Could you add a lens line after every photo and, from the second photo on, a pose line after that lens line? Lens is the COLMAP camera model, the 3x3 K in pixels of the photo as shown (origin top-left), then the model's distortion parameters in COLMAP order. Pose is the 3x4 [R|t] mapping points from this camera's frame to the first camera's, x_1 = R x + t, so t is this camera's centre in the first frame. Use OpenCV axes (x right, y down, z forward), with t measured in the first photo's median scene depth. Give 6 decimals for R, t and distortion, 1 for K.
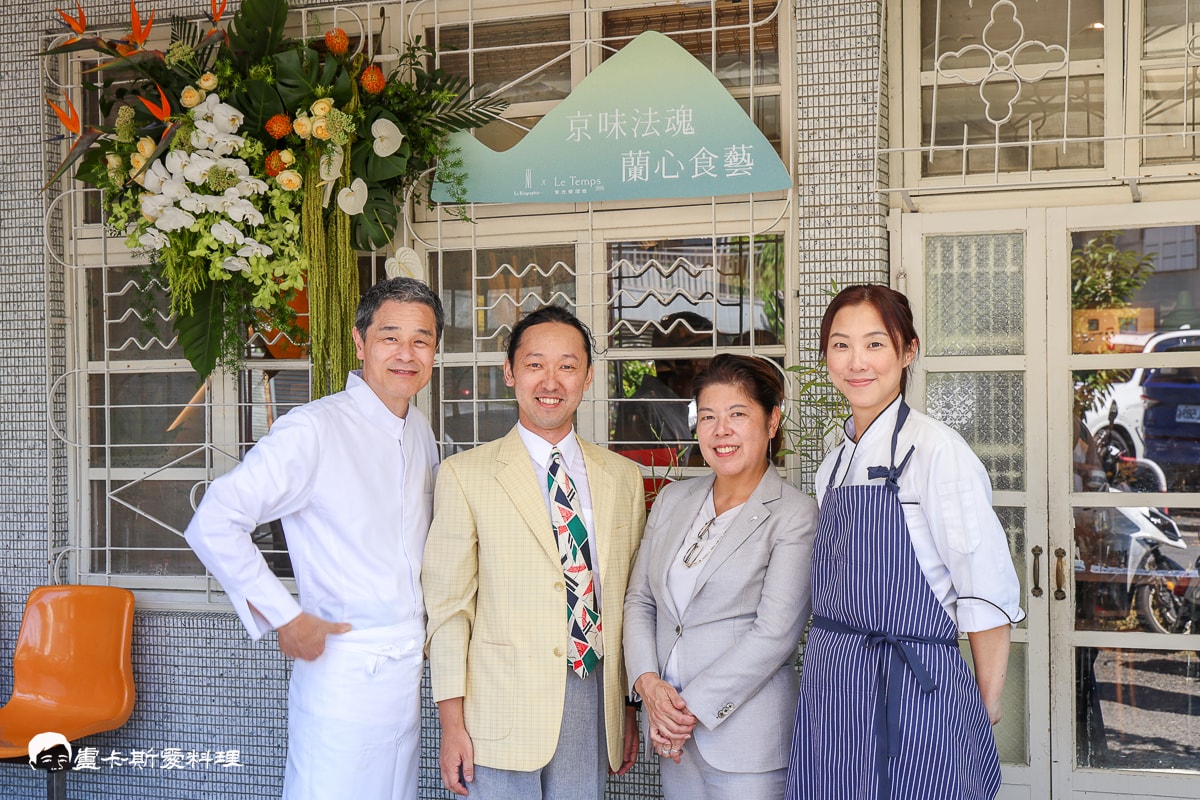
lens RADIAL K [[1664.4, 0, 578.6], [0, 1664.4, 439.8], [0, 0, 1]] dist [0.004110, -0.003918]
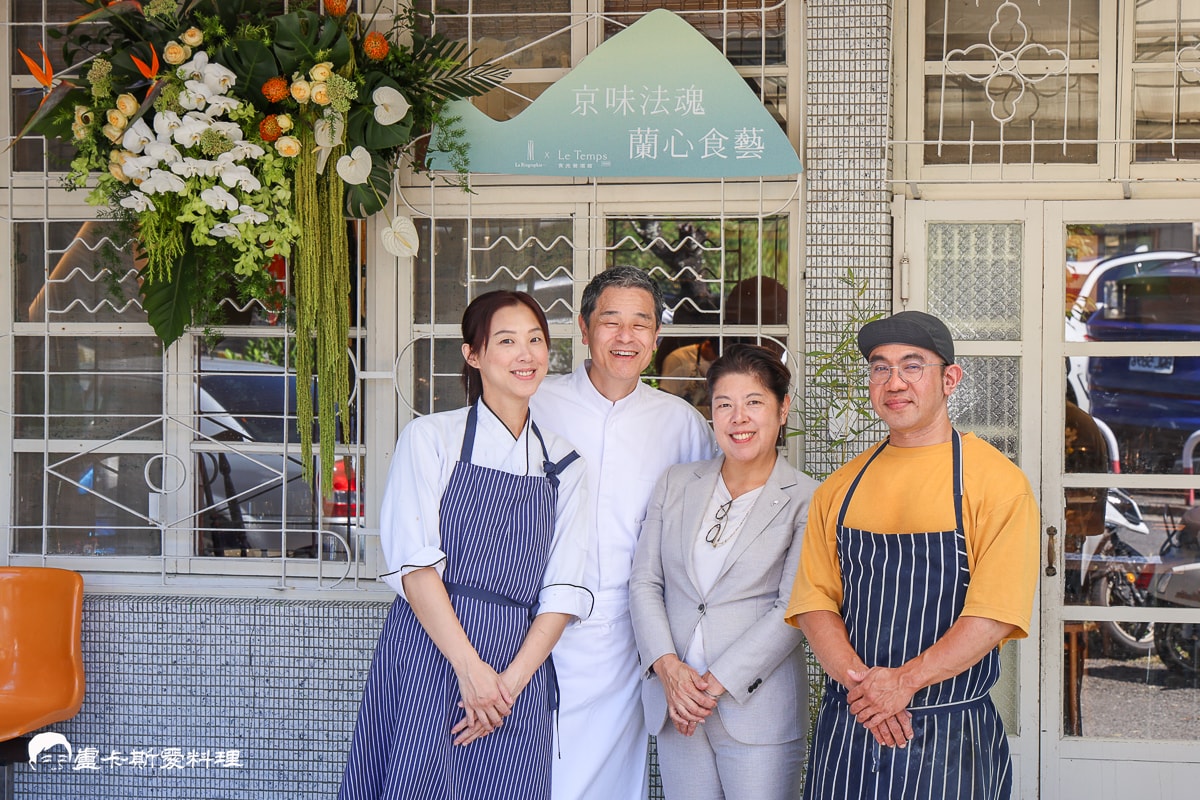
lens RADIAL K [[2415.1, 0, 676.4], [0, 2415.1, 432.0], [0, 0, 1]] dist [0.014068, 0.077293]
pose [[0.987069, 0.008050, 0.160093, -0.173085], [-0.011493, 0.999722, 0.020592, -0.021286], [-0.159883, -0.022165, 0.986887, -0.425058]]
